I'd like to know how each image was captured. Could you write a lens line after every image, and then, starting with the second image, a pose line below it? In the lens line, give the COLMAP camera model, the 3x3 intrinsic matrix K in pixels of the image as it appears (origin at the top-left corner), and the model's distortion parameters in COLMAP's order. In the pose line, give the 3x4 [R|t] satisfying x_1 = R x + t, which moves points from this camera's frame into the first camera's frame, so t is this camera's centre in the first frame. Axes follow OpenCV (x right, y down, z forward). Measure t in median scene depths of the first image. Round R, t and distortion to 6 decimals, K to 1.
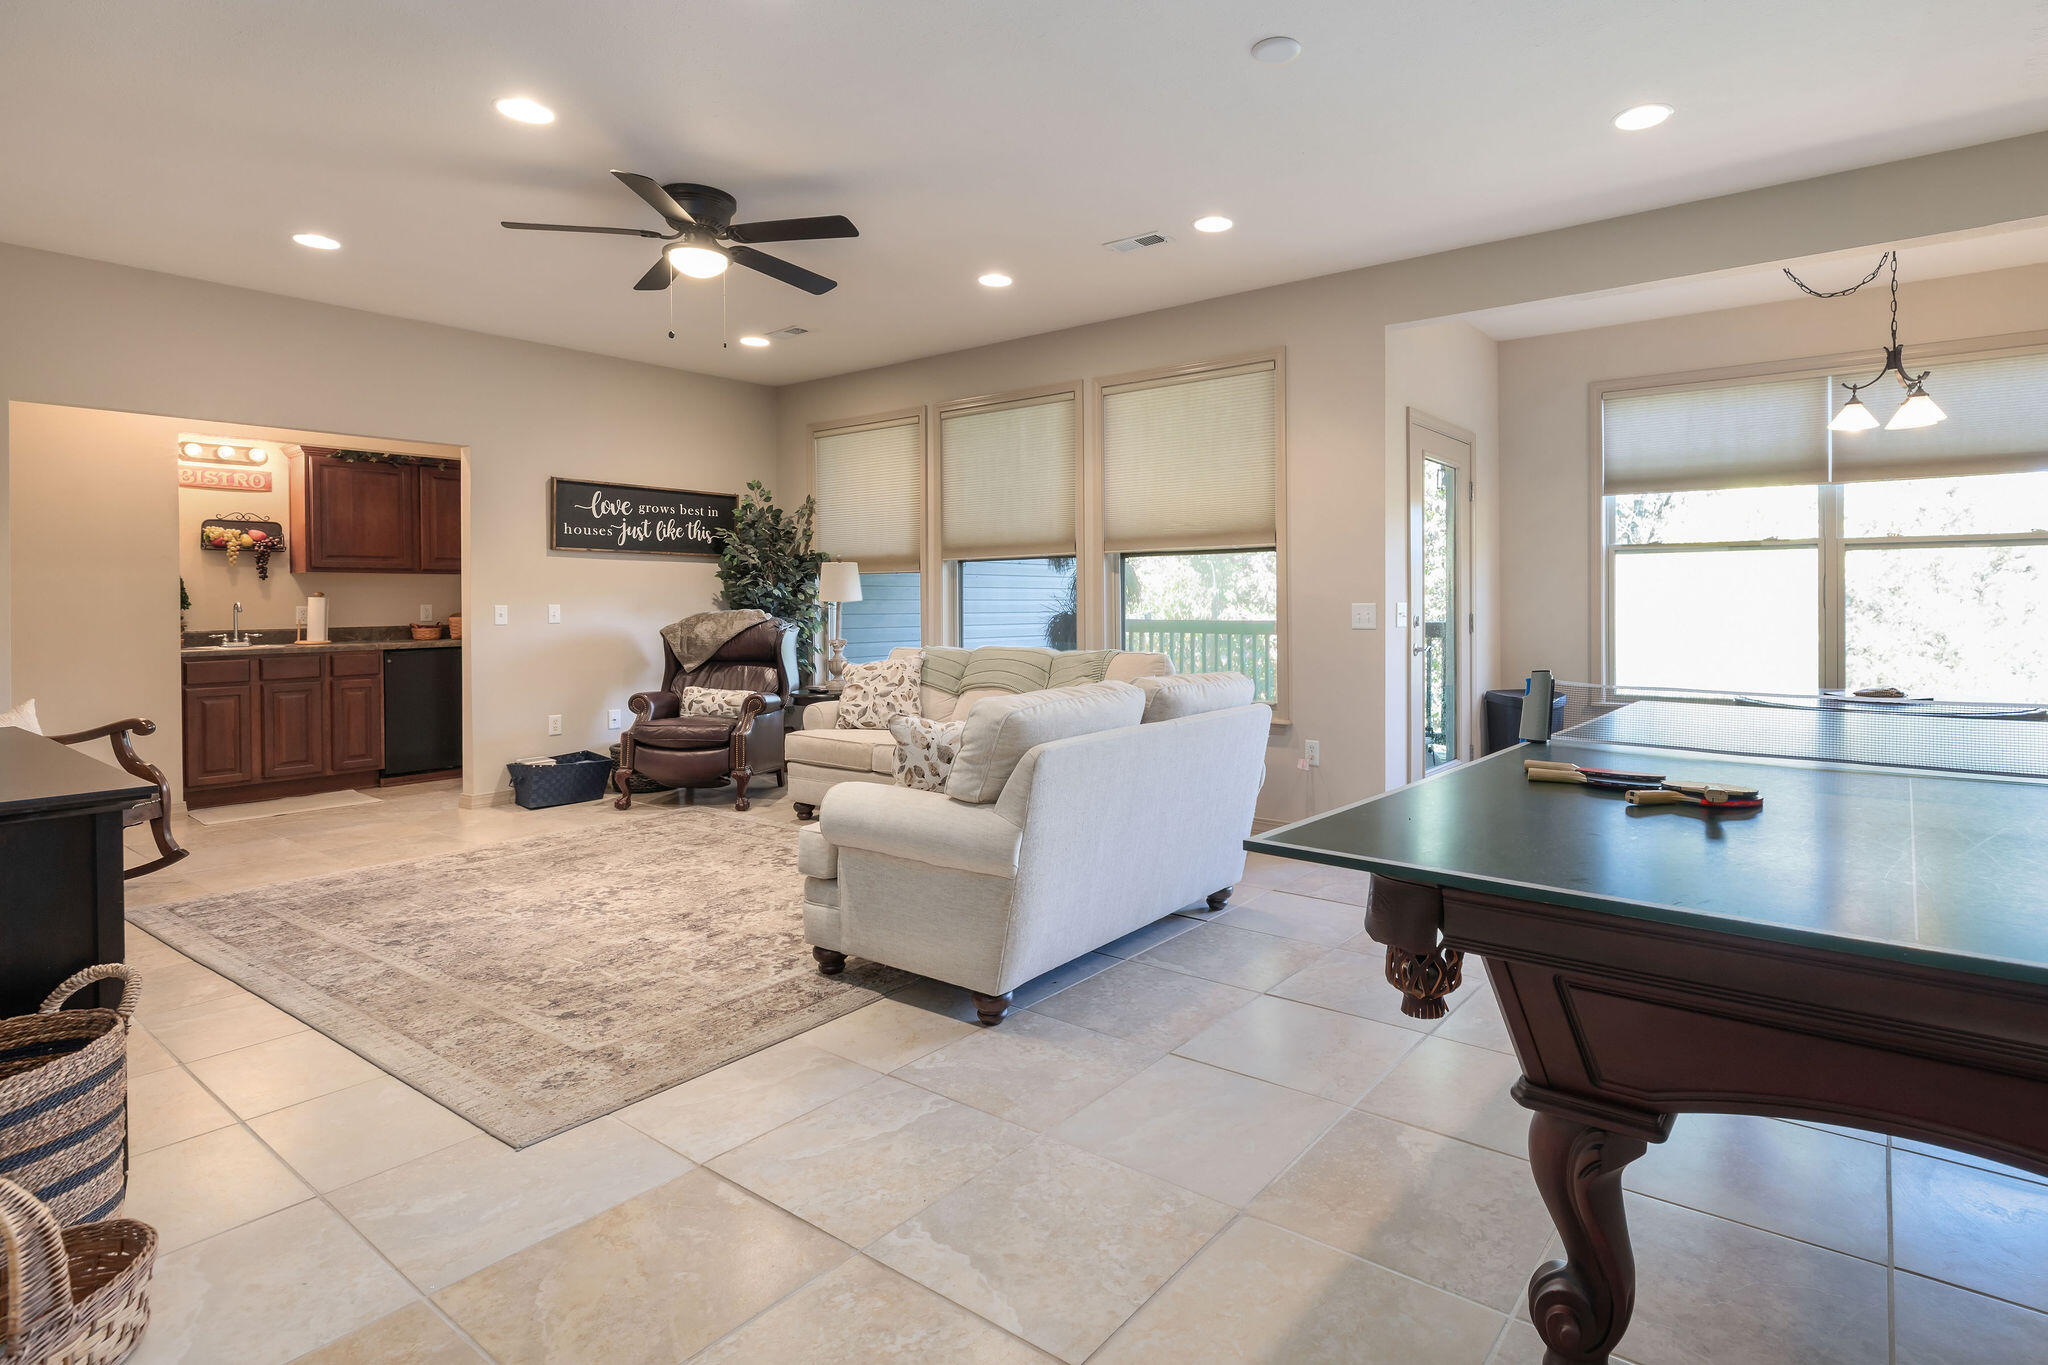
lens RADIAL K [[1030.7, 0, 1120.5], [0, 1030.7, 603.4], [0, 0, 1]] dist [-0.001166, 0.000011]
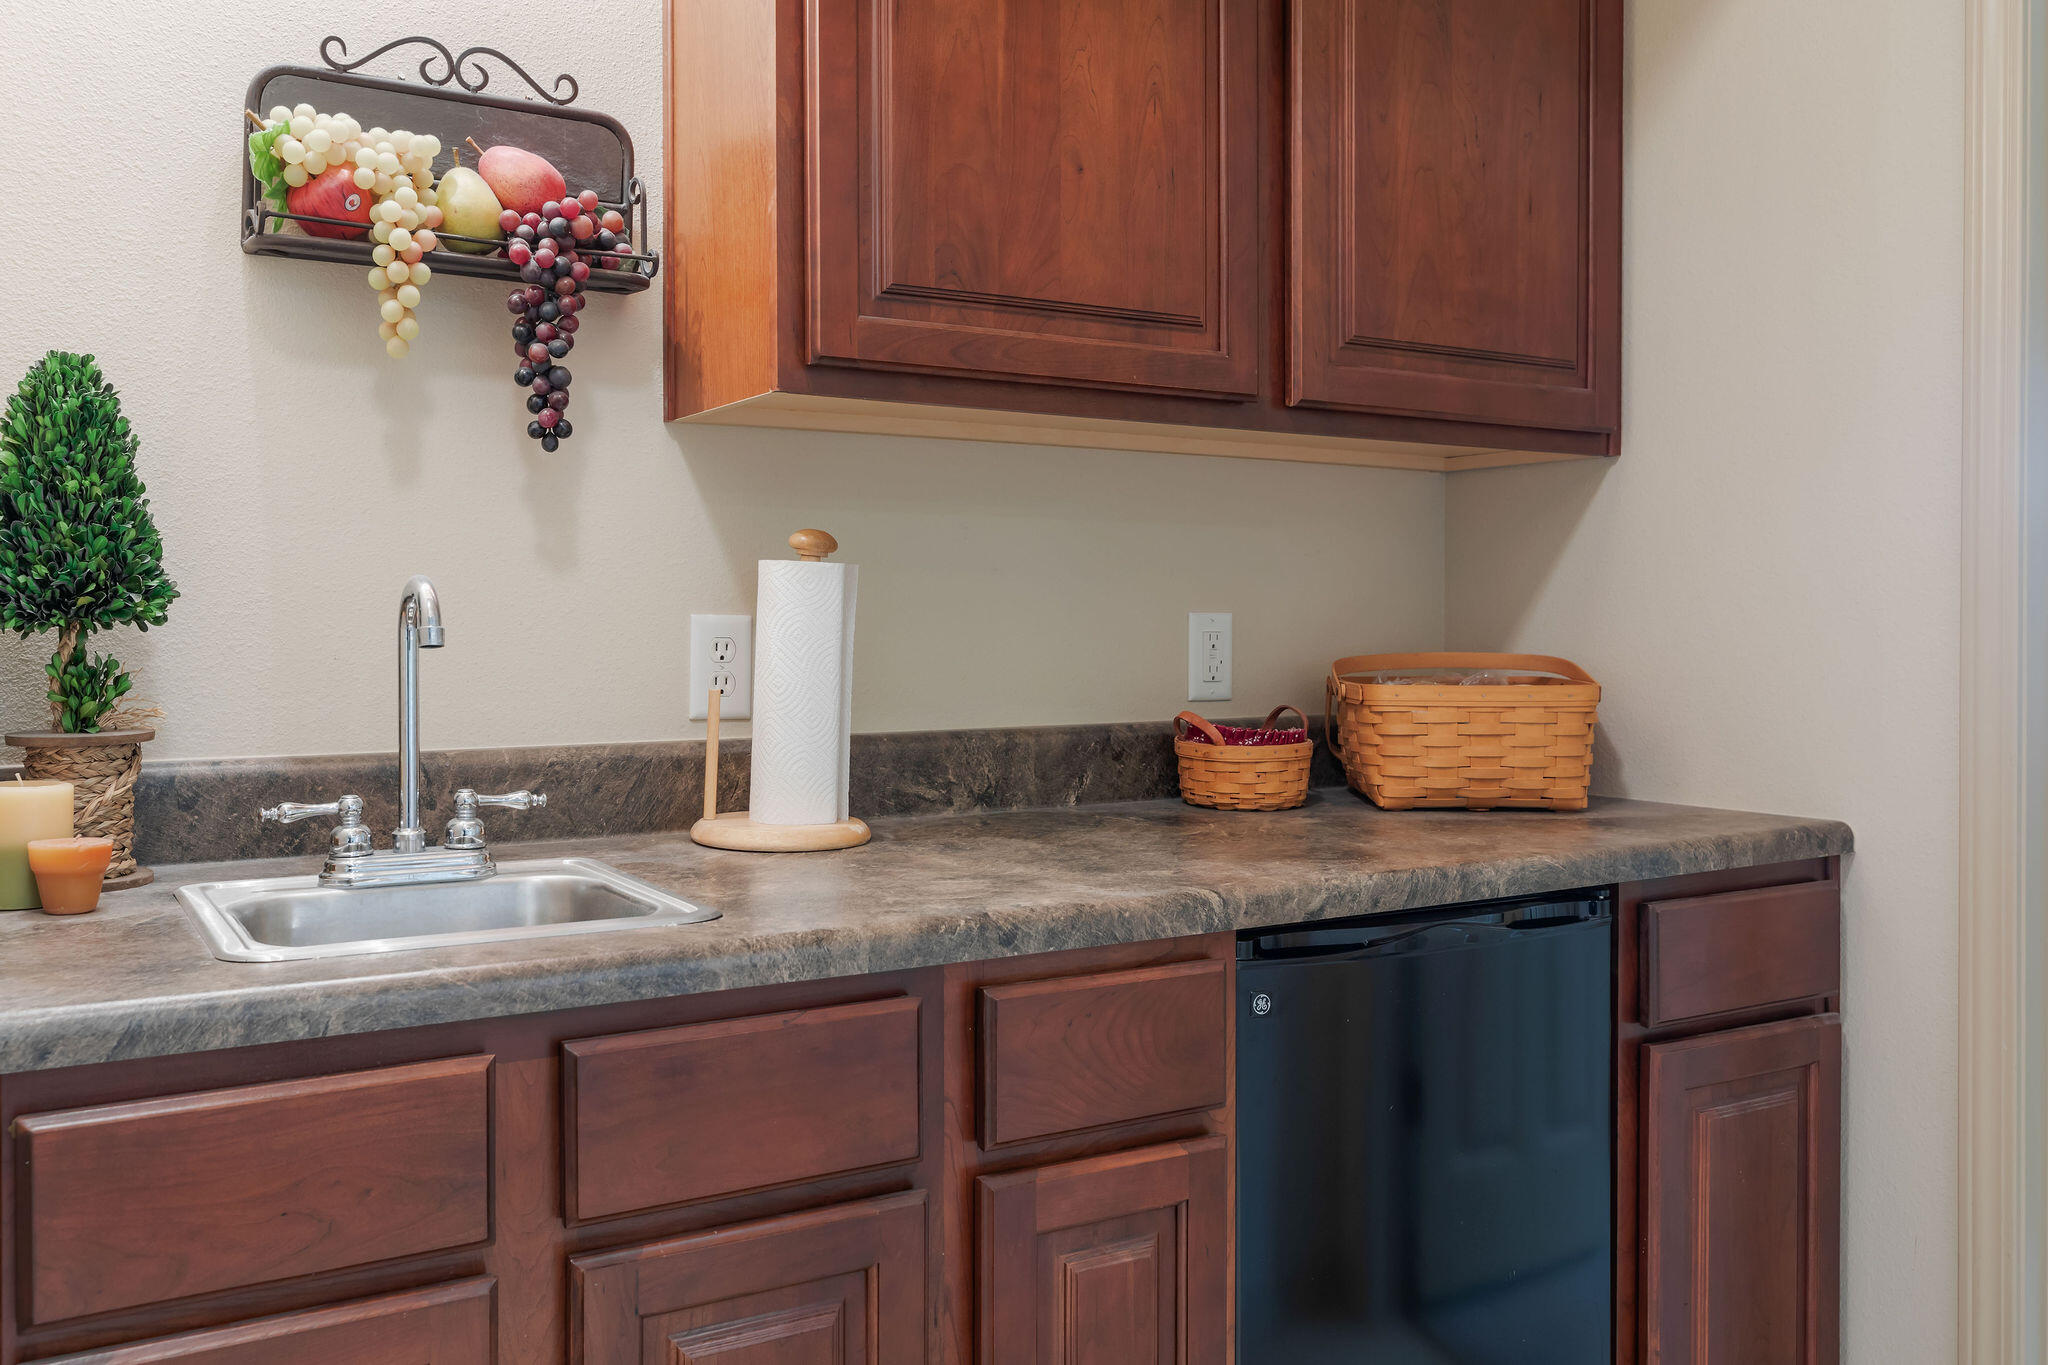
lens RADIAL K [[1620.7, 0, 937.1], [0, 1620.7, 633.9], [0, 0, 1]] dist [0.003429, -0.000885]
pose [[0.916907, 0.016374, -0.398764, -0.704002], [-0.012188, 0.999841, 0.013030, 0.002596], [0.398914, -0.007087, 0.916961, 0.824986]]
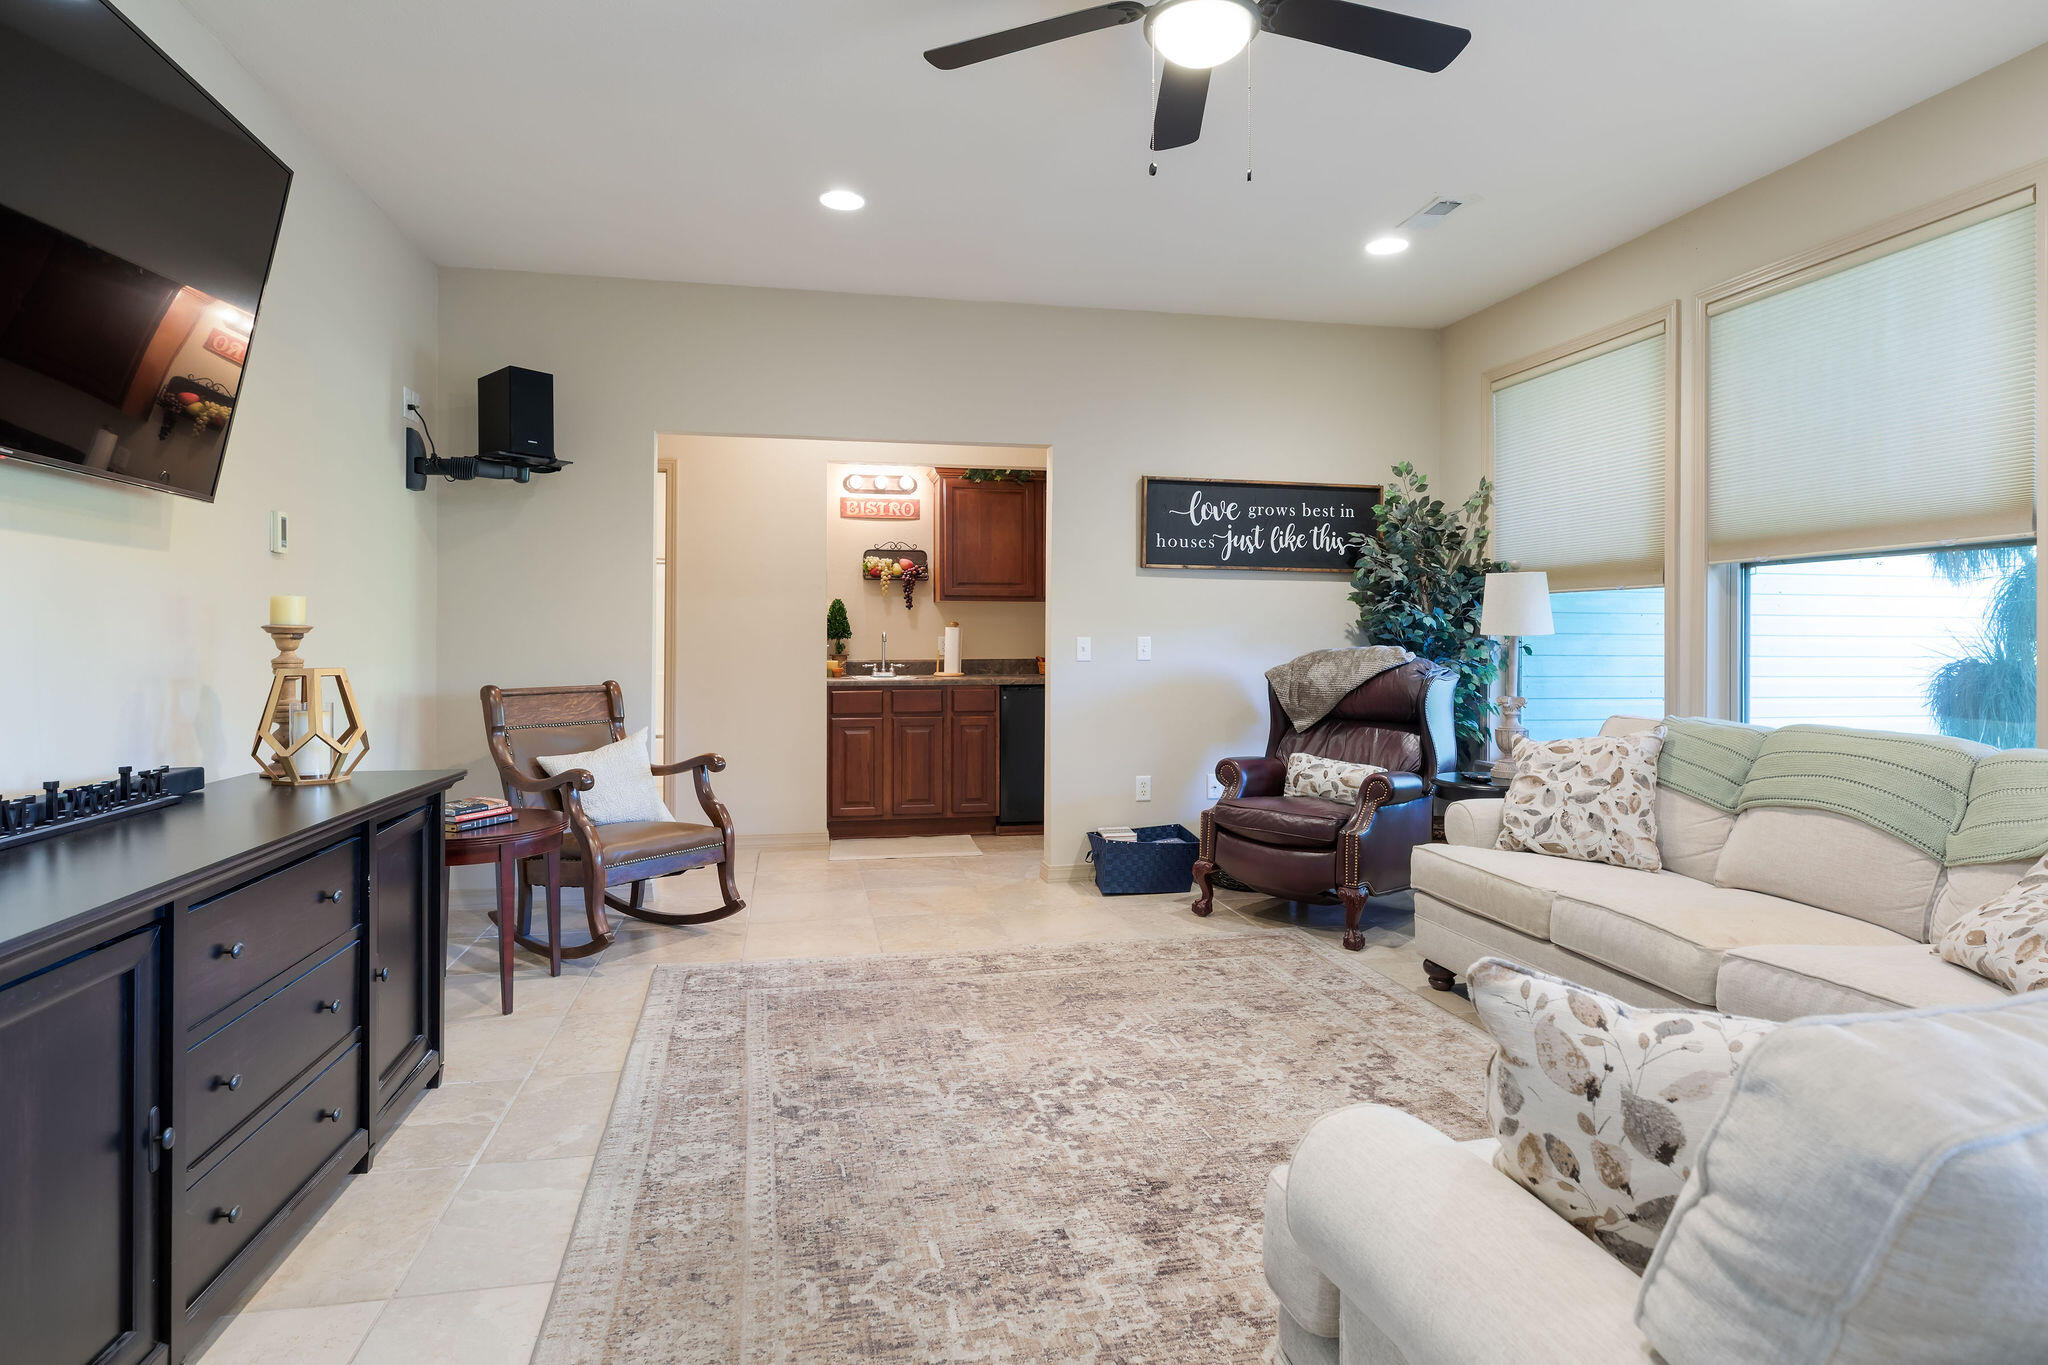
lens RADIAL K [[1108.8, 0, 1032.7], [0, 1108.8, 638.8], [0, 0, 1]] dist [0.001387, 0.001563]
pose [[0.744825, 0.009034, -0.667199, -0.042960], [-0.009061, 0.999953, 0.003425, 0.000616], [0.667198, 0.003495, 0.744872, 0.306237]]
